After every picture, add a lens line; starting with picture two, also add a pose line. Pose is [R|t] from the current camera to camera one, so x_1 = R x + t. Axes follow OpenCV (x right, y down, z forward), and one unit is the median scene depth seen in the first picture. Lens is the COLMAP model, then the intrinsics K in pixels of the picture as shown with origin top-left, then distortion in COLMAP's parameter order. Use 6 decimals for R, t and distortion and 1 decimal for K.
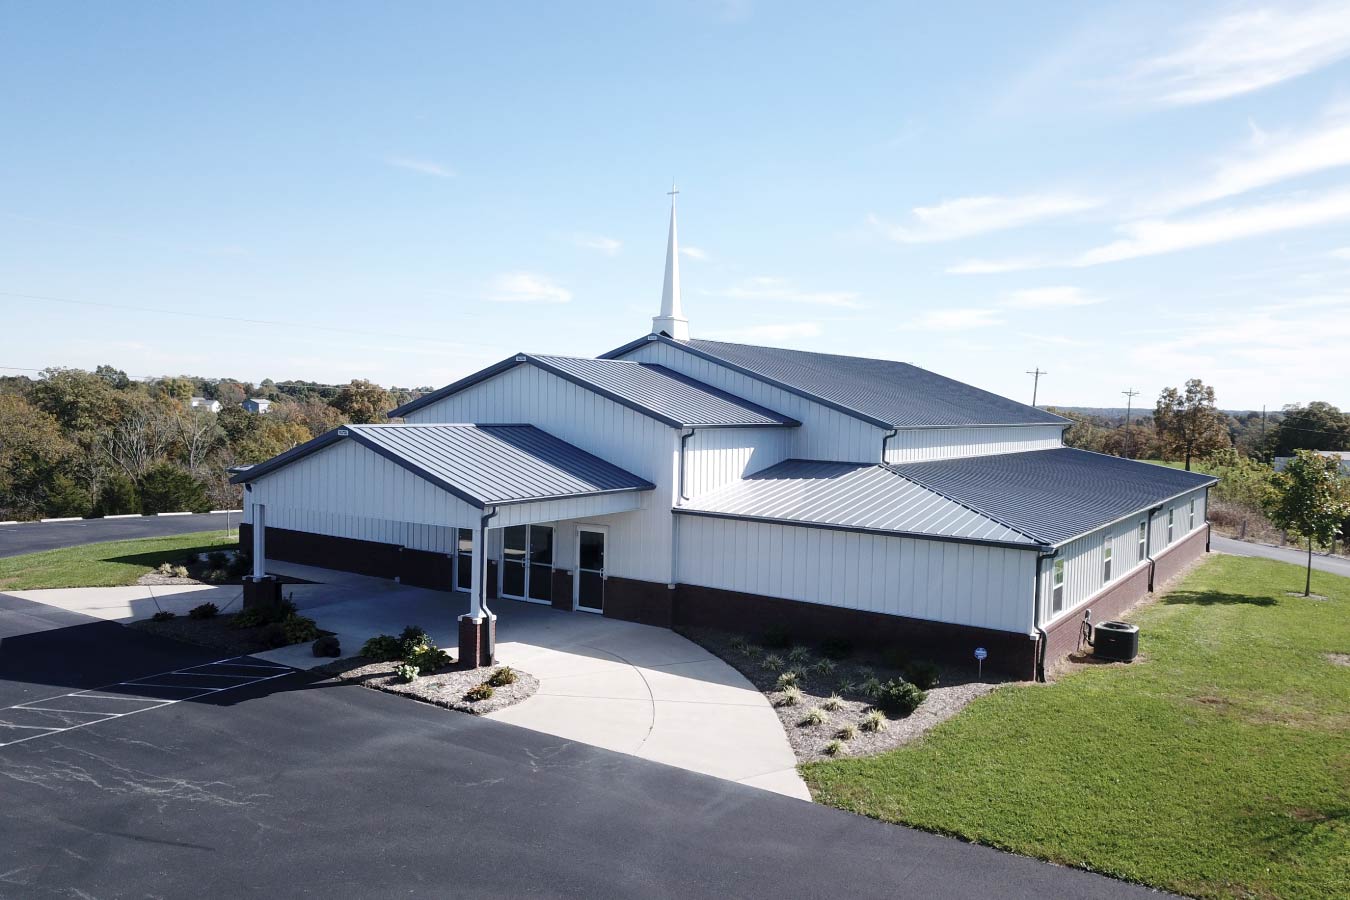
lens RADIAL K [[1026.0, 0, 675.0], [0, 1026.0, 450.0], [0, 0, 1]] dist [0.045518, 0.003188]
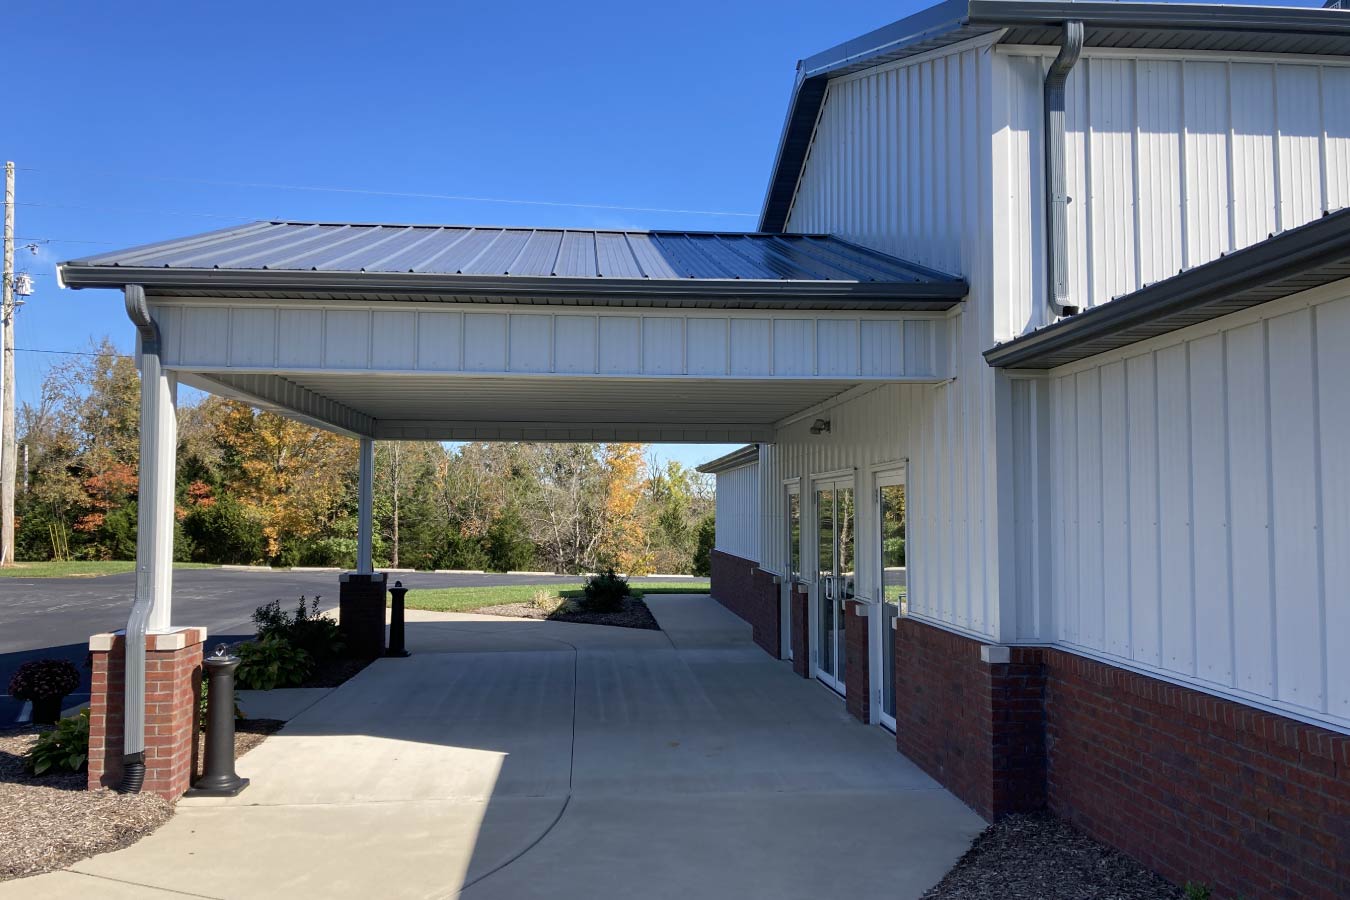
lens RADIAL K [[1113.3, 0, 675.0], [0, 1113.3, 450.0], [0, 0, 1]] dist [0.060626, -0.001522]
pose [[0.624621, -0.059480, -0.778659, 0.156742], [-0.033039, 0.994190, -0.102447, 0.107954], [0.780229, 0.089717, 0.619027, 0.720590]]
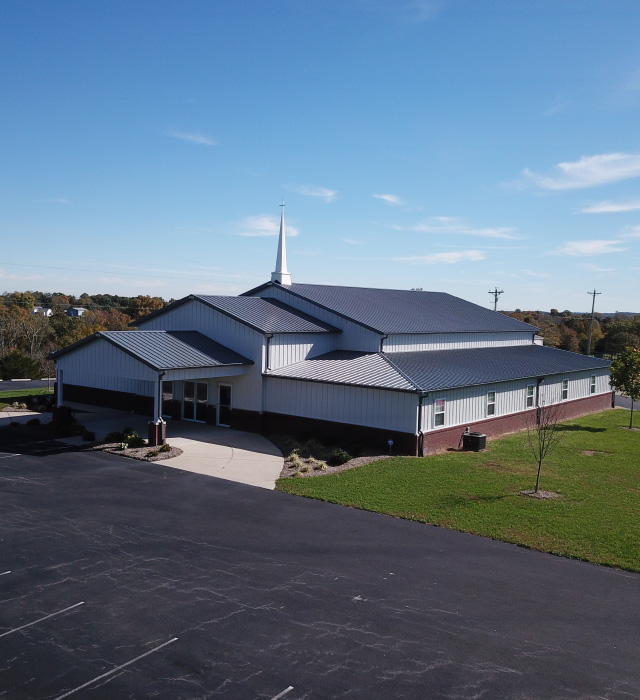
lens RADIAL K [[749.2, 0, 320.0], [0, 749.2, 350.0], [0, 0, 1]] dist [0.063697, -0.016361]
pose [[0.997186, 0.006876, -0.074651, 0.206169], [-0.006284, 0.999947, 0.008157, -0.002161], [0.074703, -0.007665, 0.997176, -0.417412]]
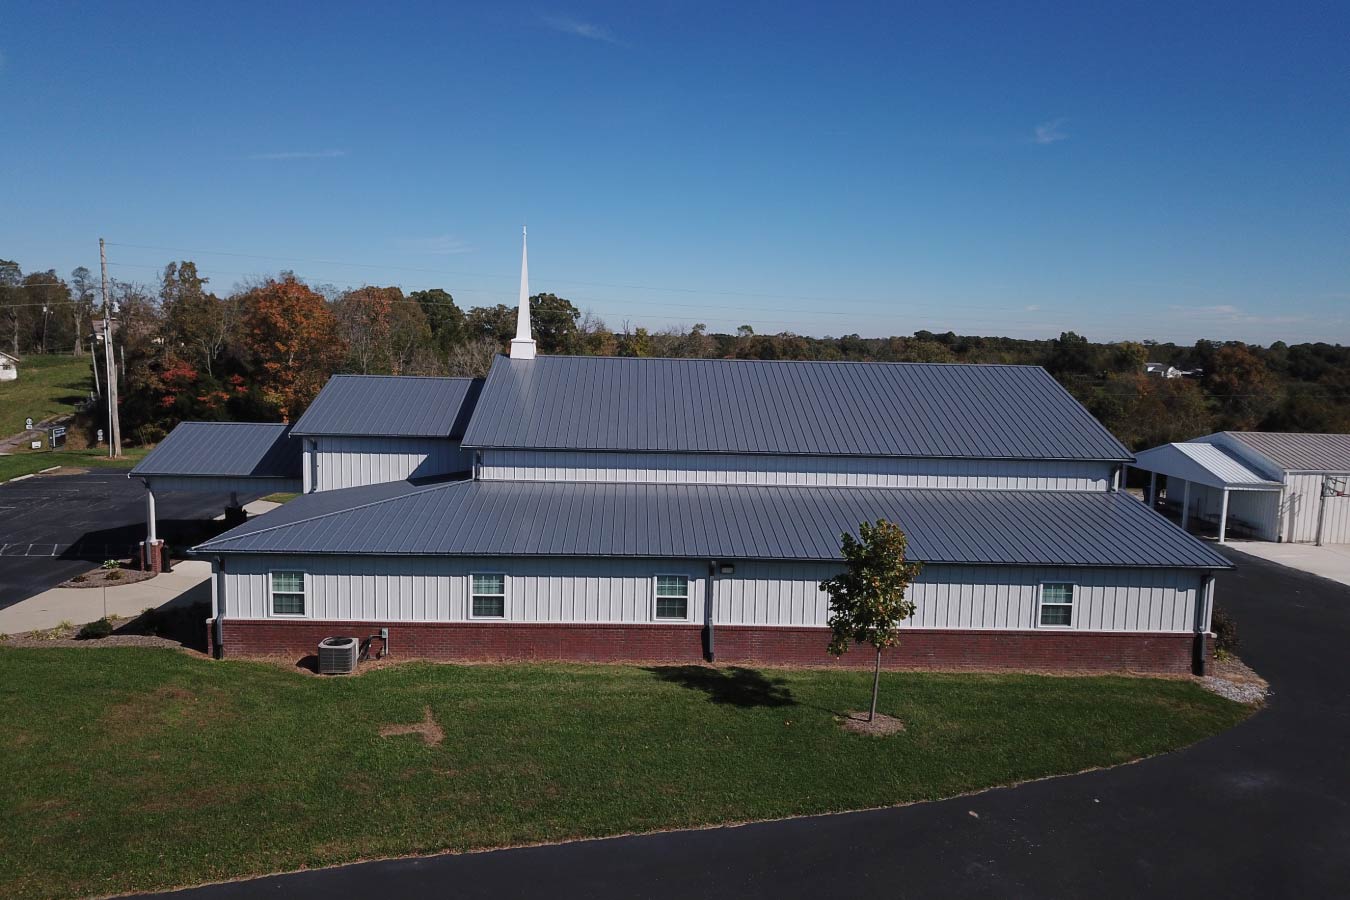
lens RADIAL K [[1026.0, 0, 675.0], [0, 1026.0, 450.0], [0, 0, 1]] dist [0.045518, 0.003188]
pose [[0.597847, 0.078560, -0.797751, 1.315578], [-0.048358, 0.996908, 0.061932, -0.104991], [0.800150, 0.001551, 0.599798, 0.534344]]
